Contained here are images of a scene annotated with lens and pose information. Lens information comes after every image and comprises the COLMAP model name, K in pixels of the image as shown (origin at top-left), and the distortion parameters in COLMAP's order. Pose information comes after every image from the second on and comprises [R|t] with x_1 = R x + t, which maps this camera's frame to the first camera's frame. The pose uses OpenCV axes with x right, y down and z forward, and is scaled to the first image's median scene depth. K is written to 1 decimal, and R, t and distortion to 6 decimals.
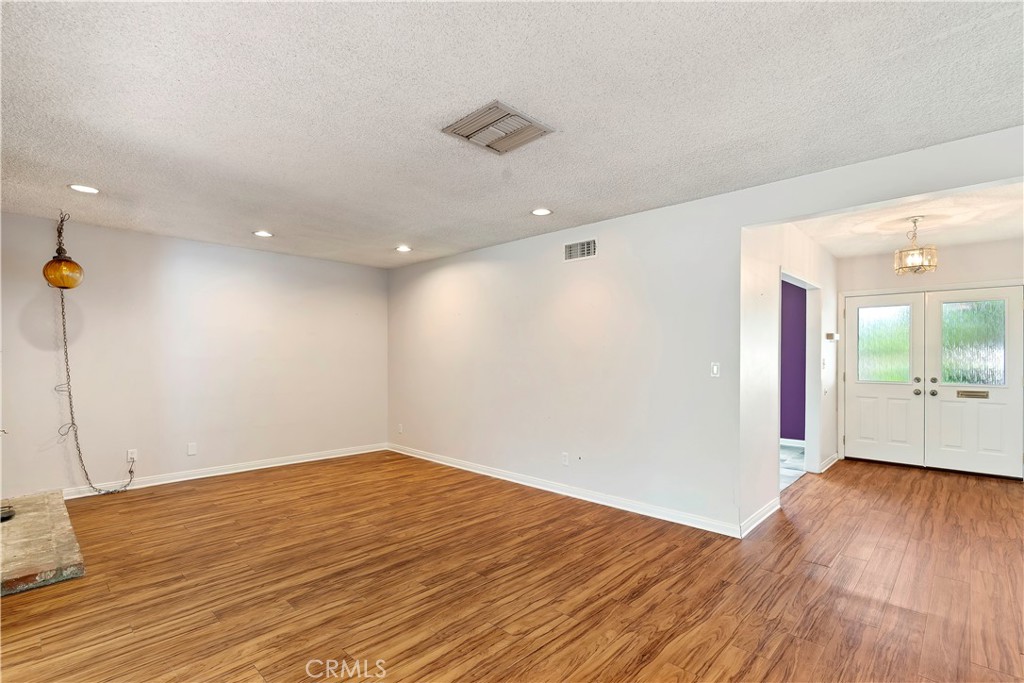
lens RADIAL K [[473.9, 0, 531.5], [0, 473.9, 350.6], [0, 0, 1]] dist [-0.011948, 0.007807]
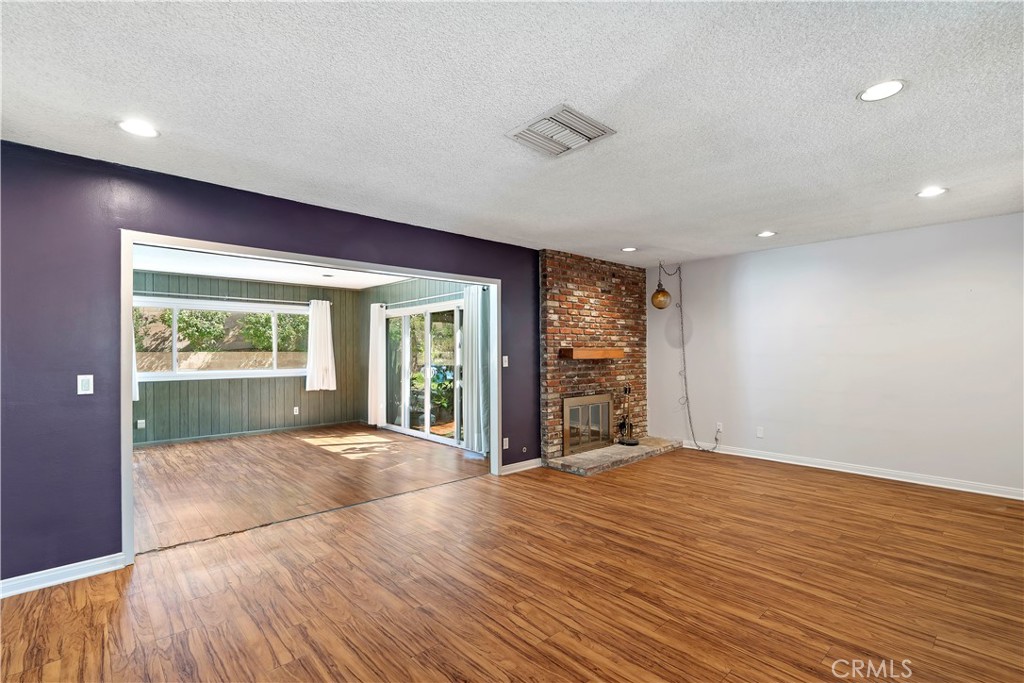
lens RADIAL K [[473.9, 0, 510.7], [0, 473.9, 344.1], [0, 0, 1]] dist [-0.011948, 0.007807]
pose [[-0.082127, -0.016592, -0.996484, 0.738413], [0.016768, 0.999697, -0.018028, 0.005112], [0.996481, -0.018189, -0.081824, 0.750665]]
